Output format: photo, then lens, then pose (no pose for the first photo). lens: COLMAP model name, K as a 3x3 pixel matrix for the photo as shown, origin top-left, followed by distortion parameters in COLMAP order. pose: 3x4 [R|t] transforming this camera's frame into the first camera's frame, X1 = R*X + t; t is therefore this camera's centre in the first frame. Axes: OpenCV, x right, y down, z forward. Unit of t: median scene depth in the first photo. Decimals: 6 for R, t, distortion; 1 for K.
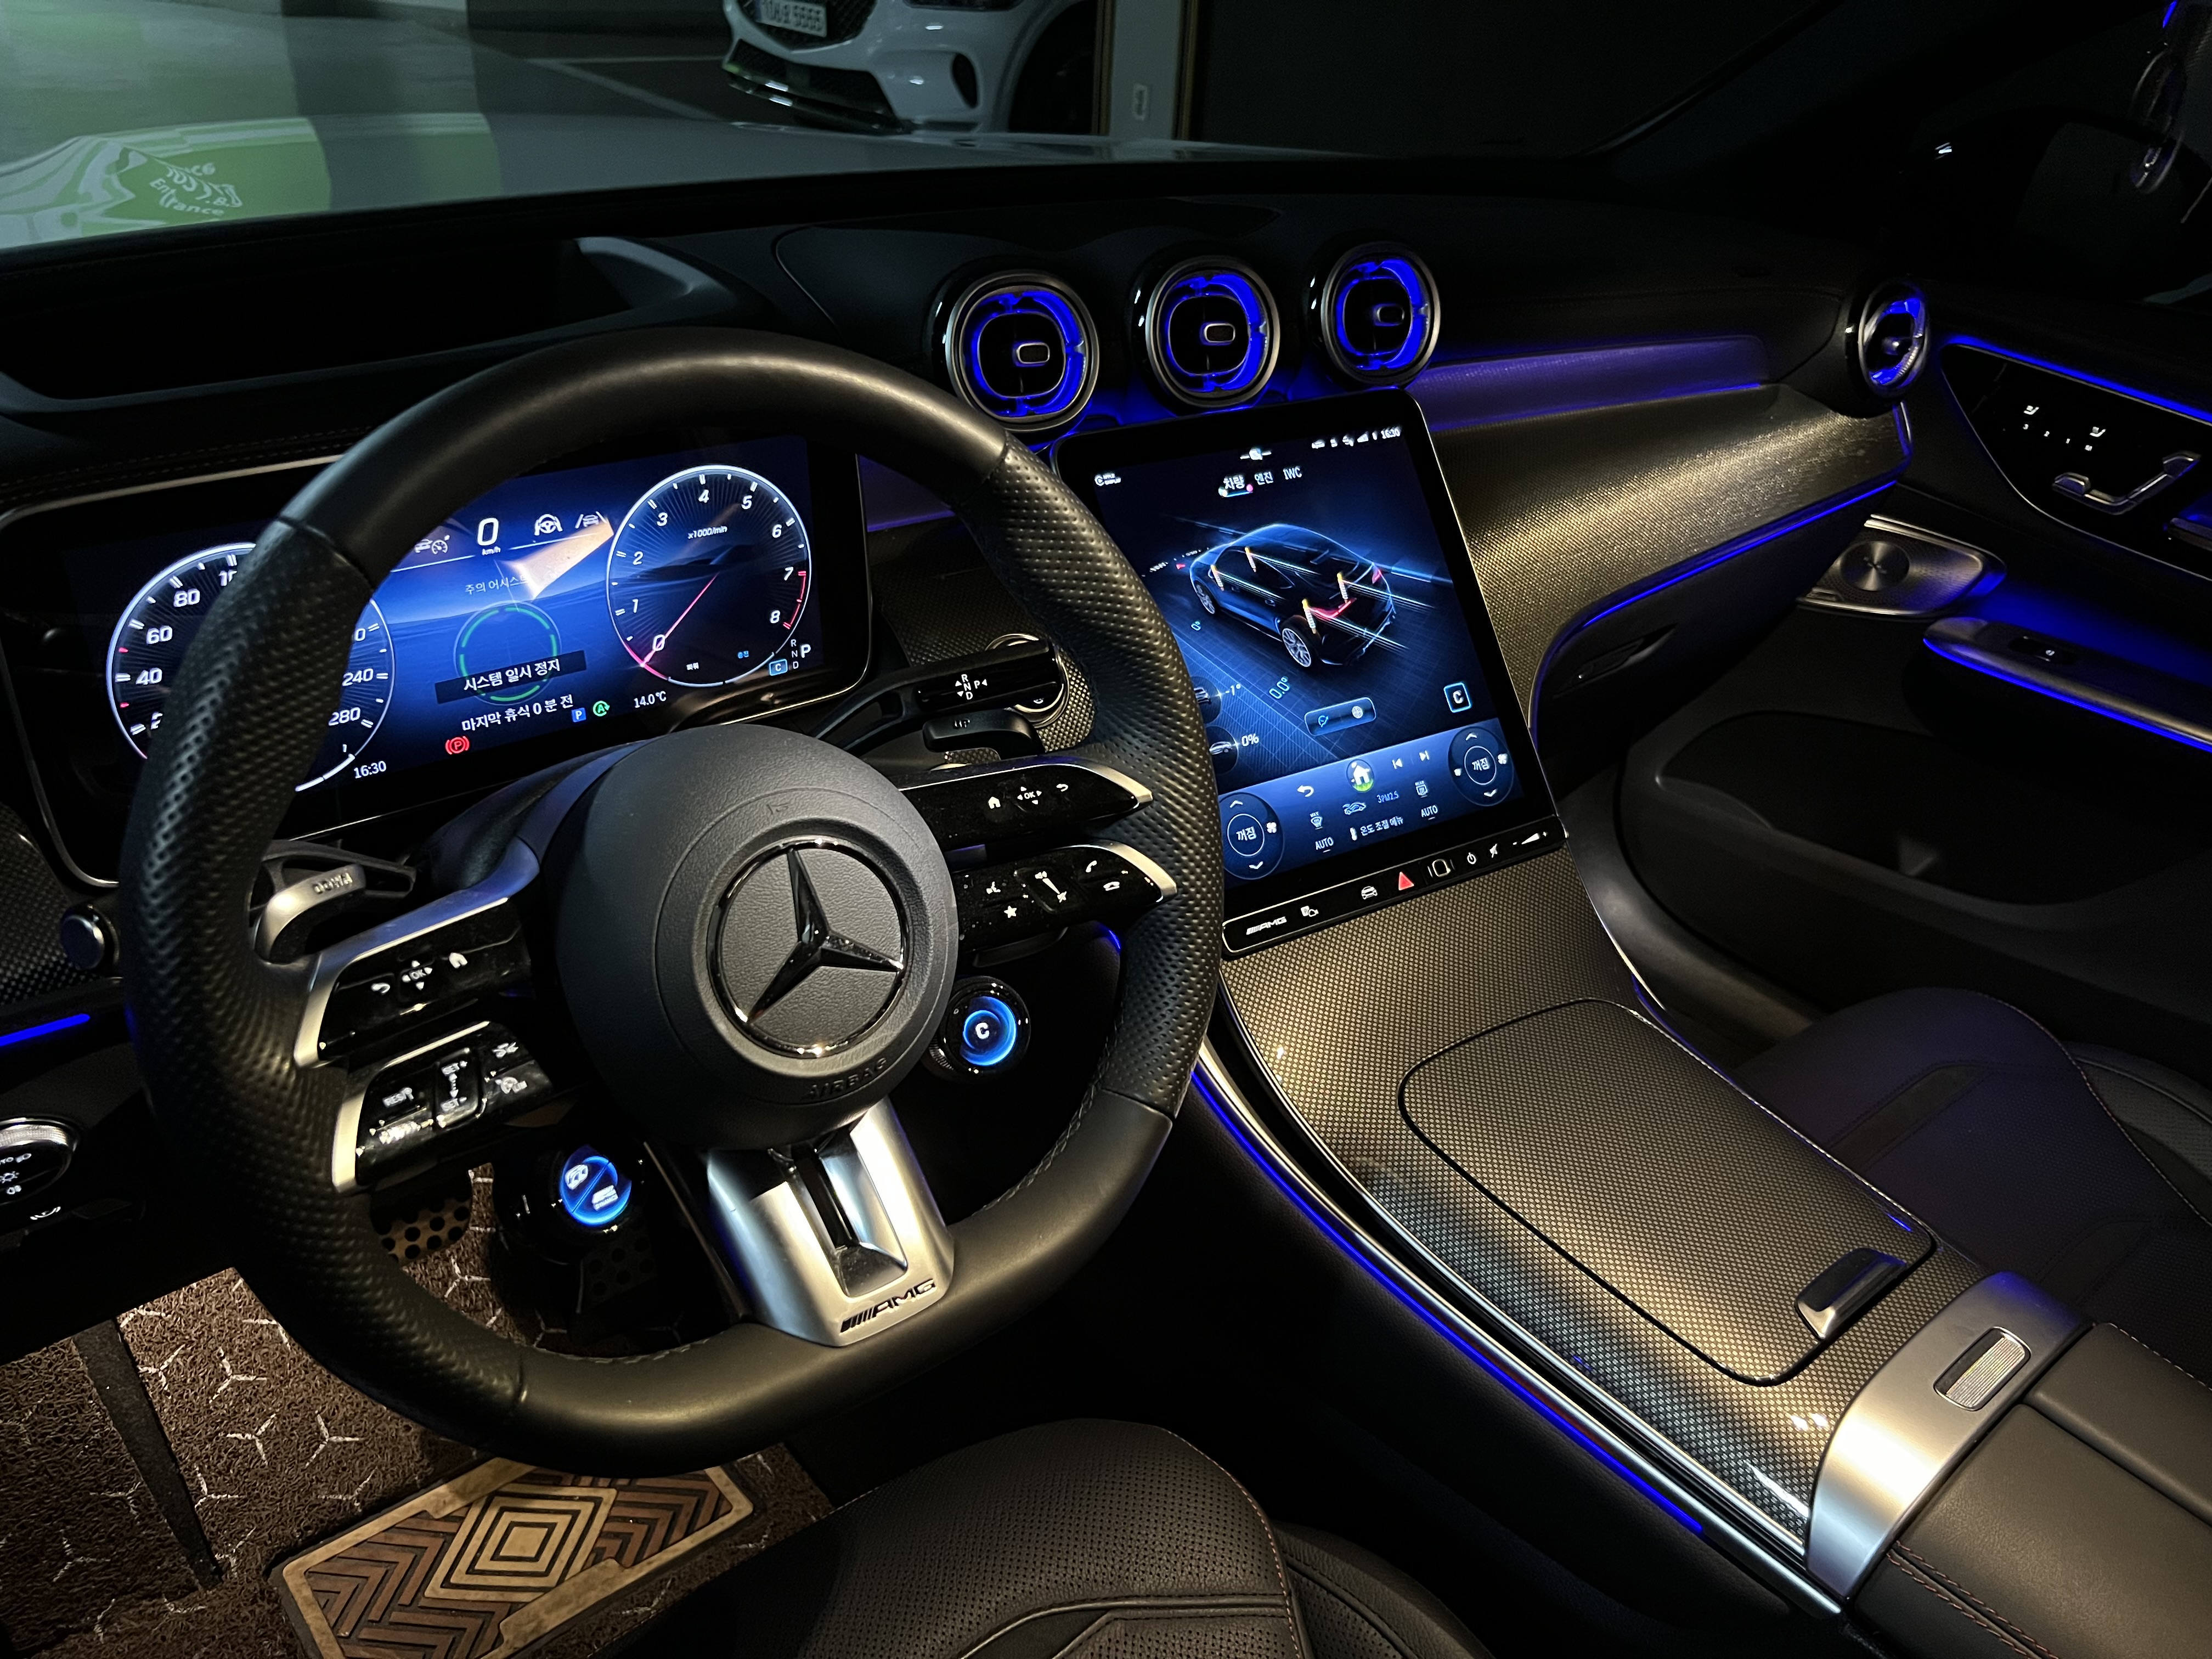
lens RADIAL K [[1686.7, 0, 1129.3], [0, 1686.7, 824.1], [0, 0, 1]] dist [0.012009, -0.038165]
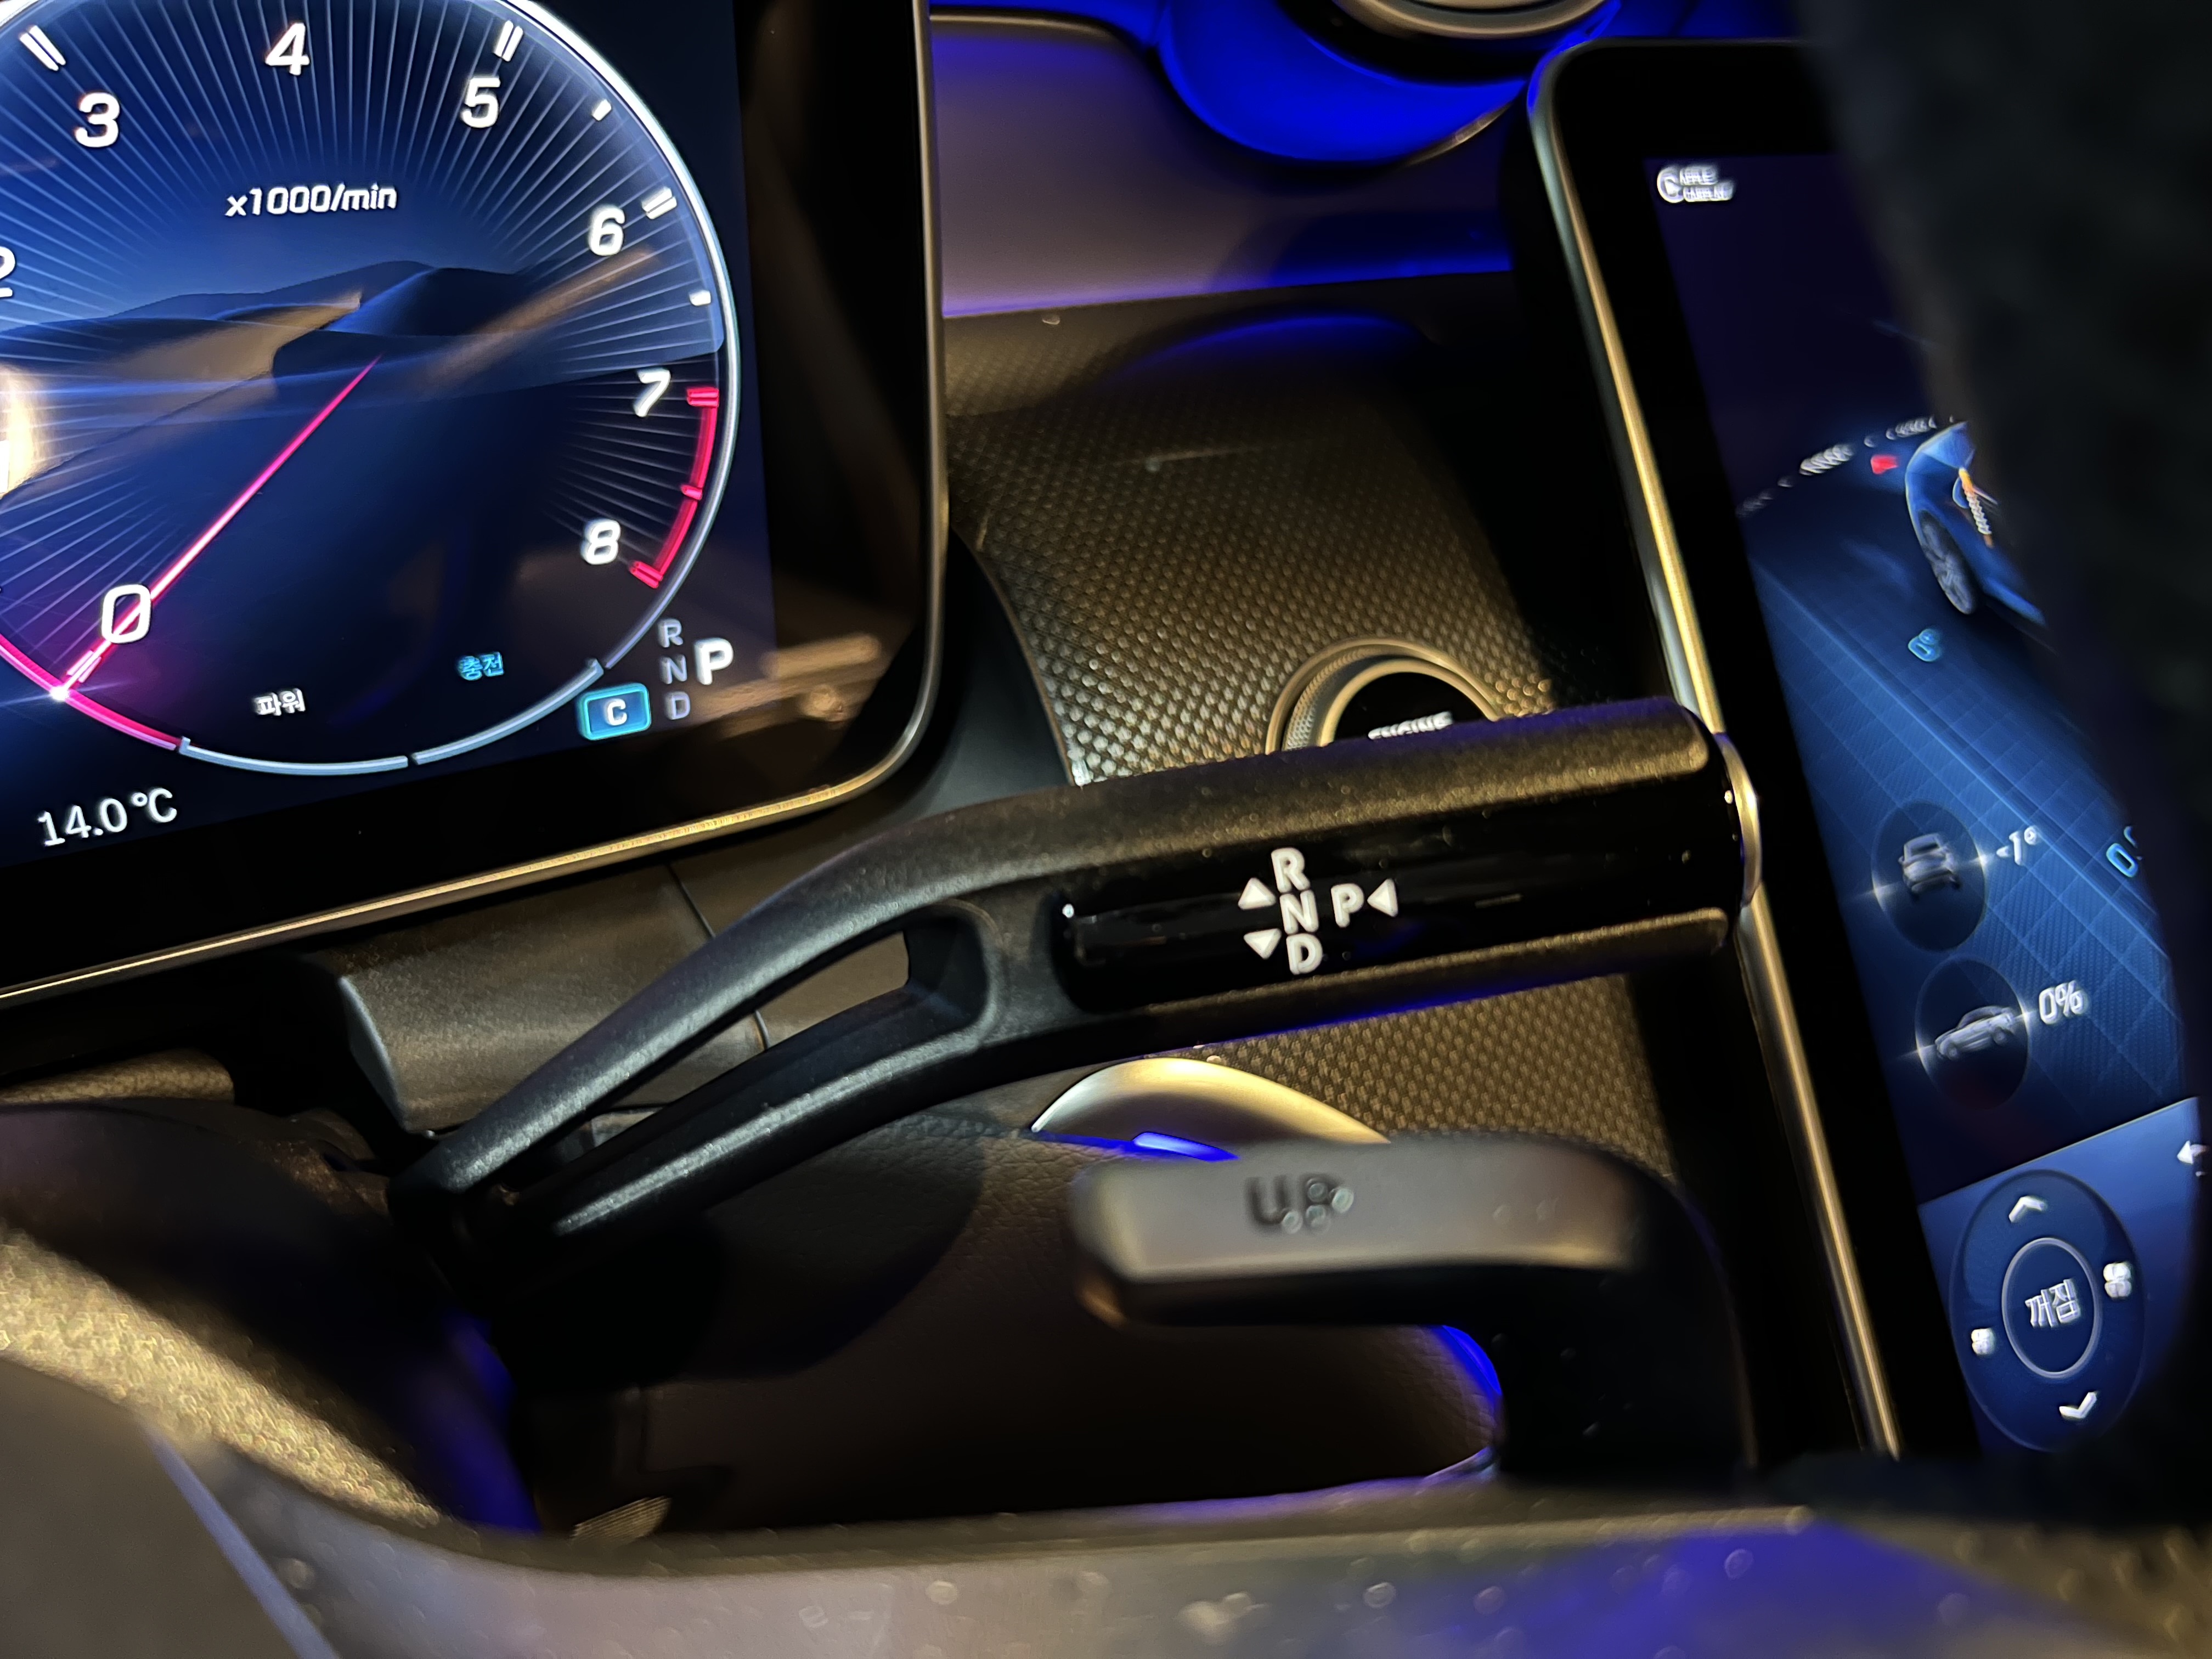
lens RADIAL K [[1686.7, 0, 1092.1], [0, 1686.7, 829.3], [0, 0, 1]] dist [0.012009, -0.038165]
pose [[0.991108, 0.071957, -0.111926, -0.095367], [-0.069542, 0.997257, 0.025342, -0.091995], [0.113443, -0.017333, 0.993393, 0.761481]]
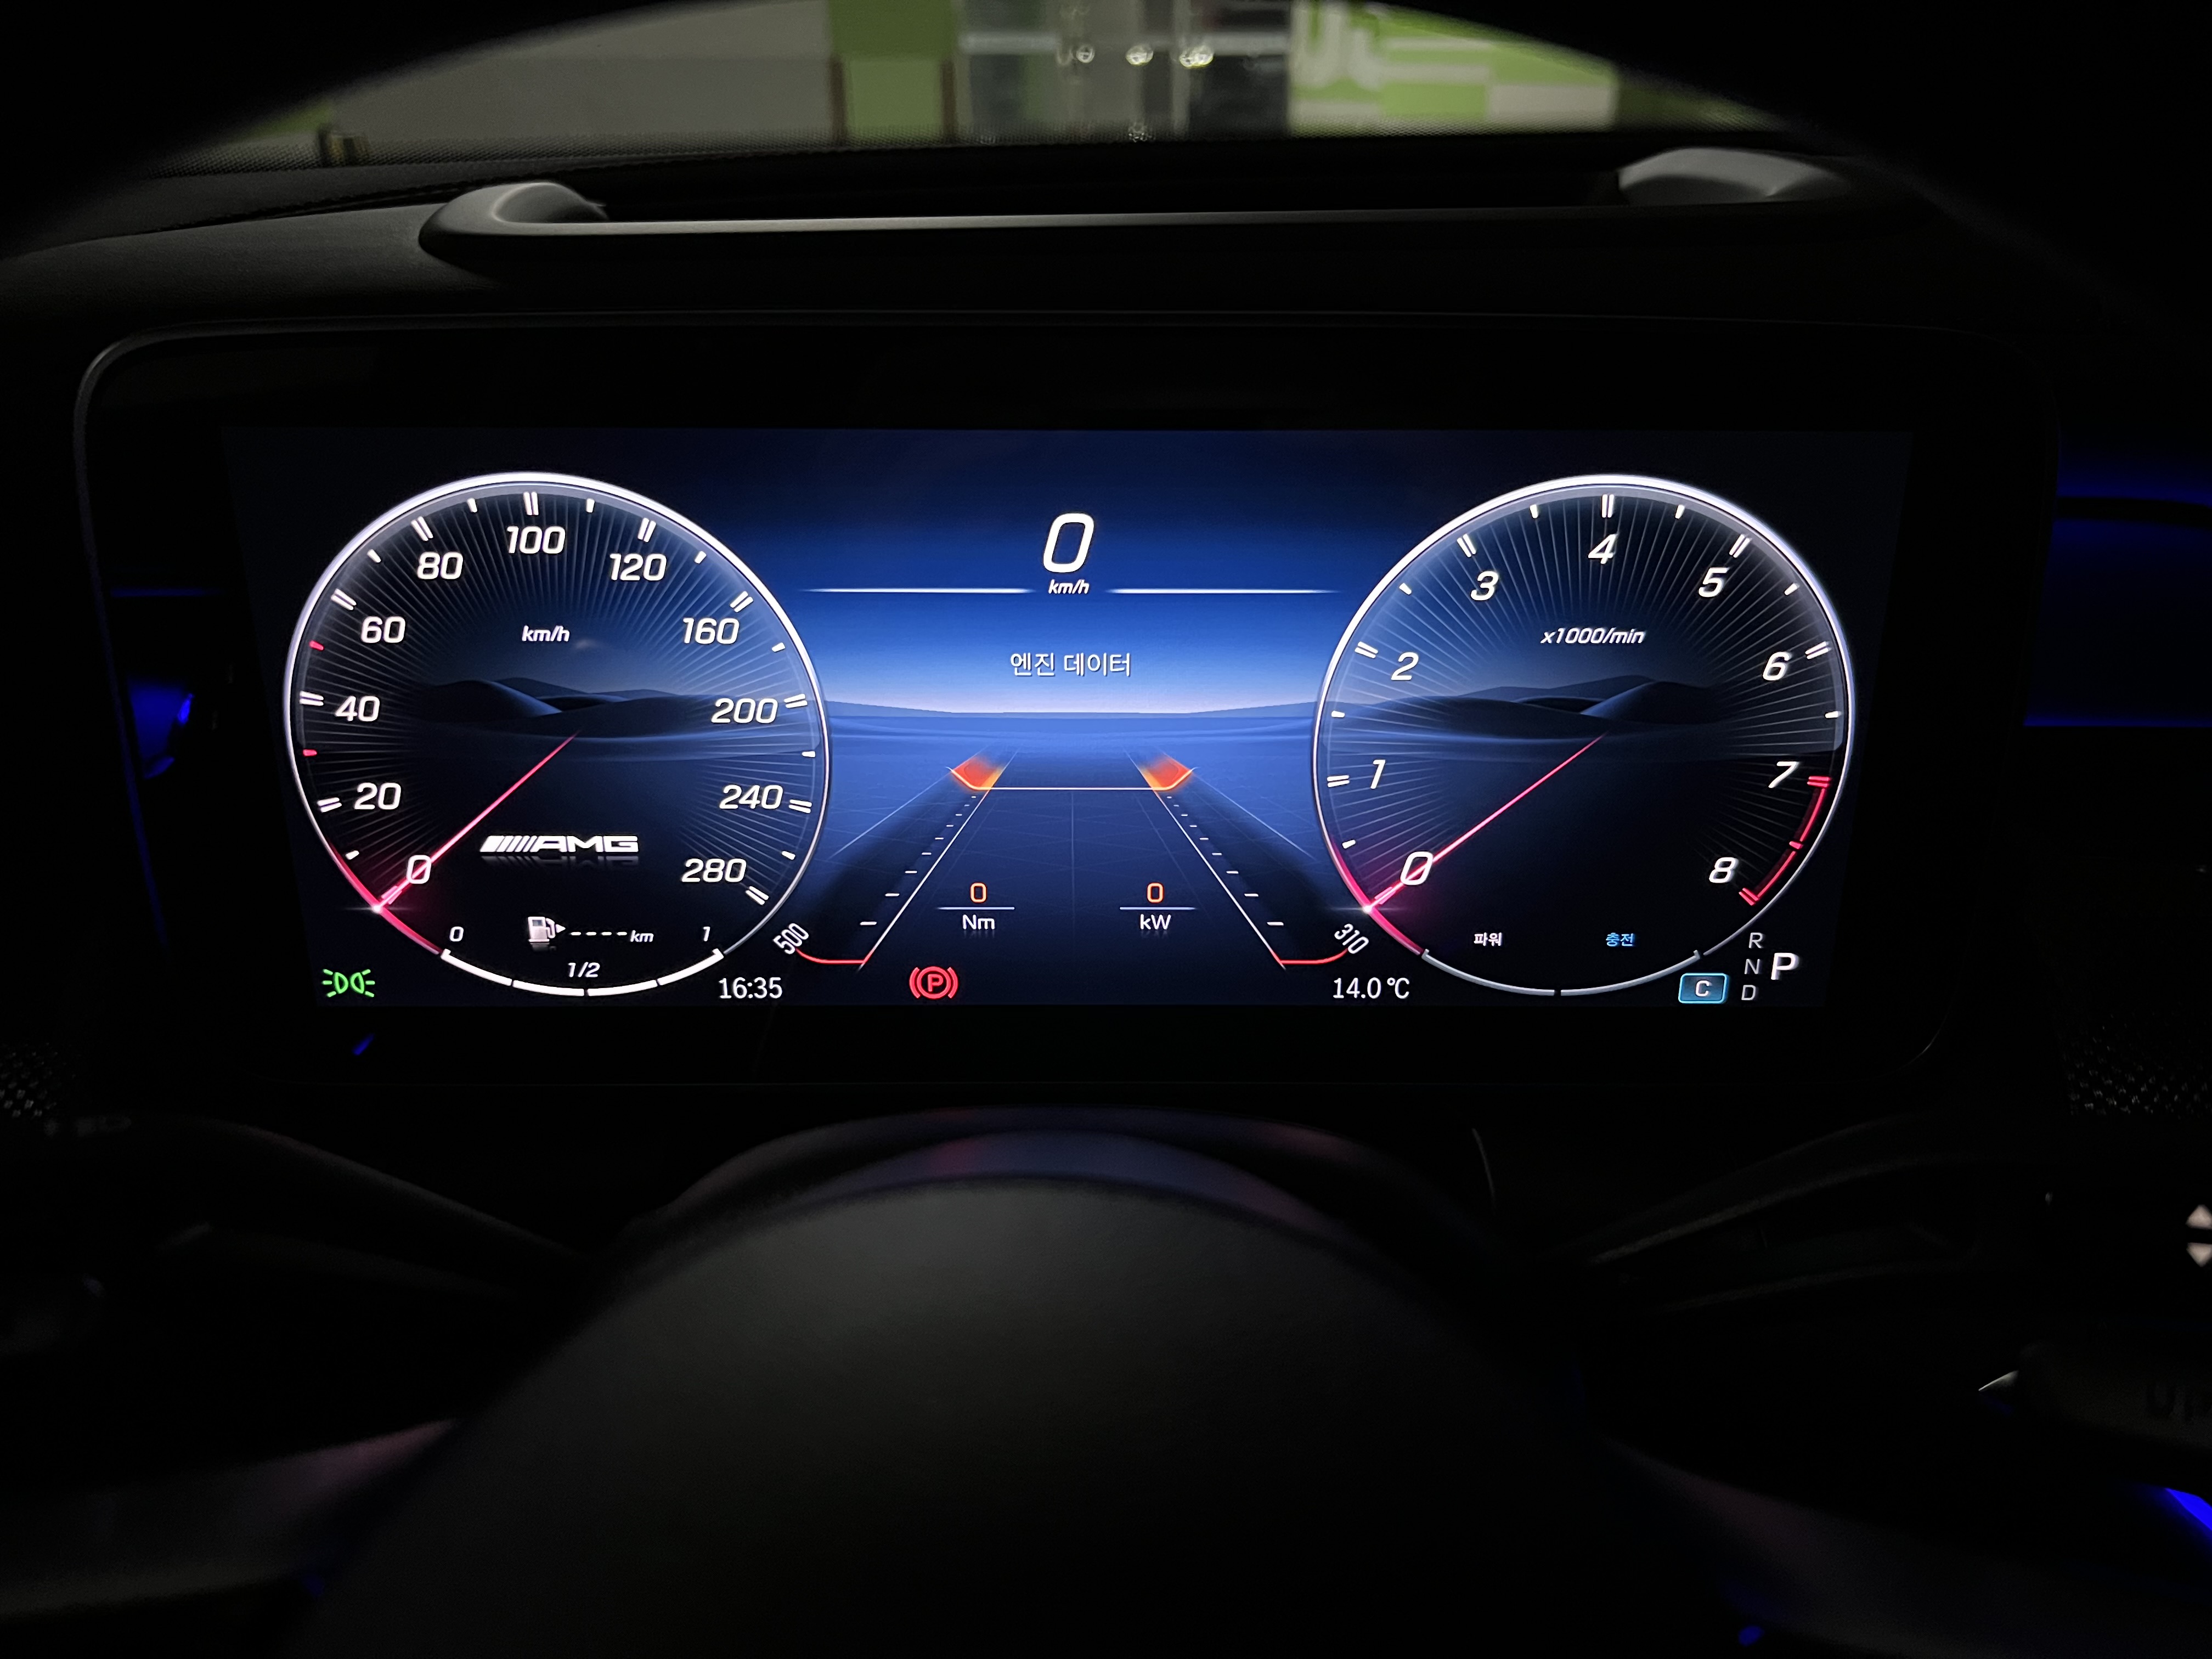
lens RADIAL K [[1686.7, 0, 1109.2], [0, 1686.7, 819.5], [0, 0, 1]] dist [0.012009, -0.038165]
pose [[0.765444, 0.209193, -0.608550, -0.081525], [-0.276946, 0.960715, -0.018096, -0.091127], [0.580858, 0.182387, 0.793309, 0.620315]]
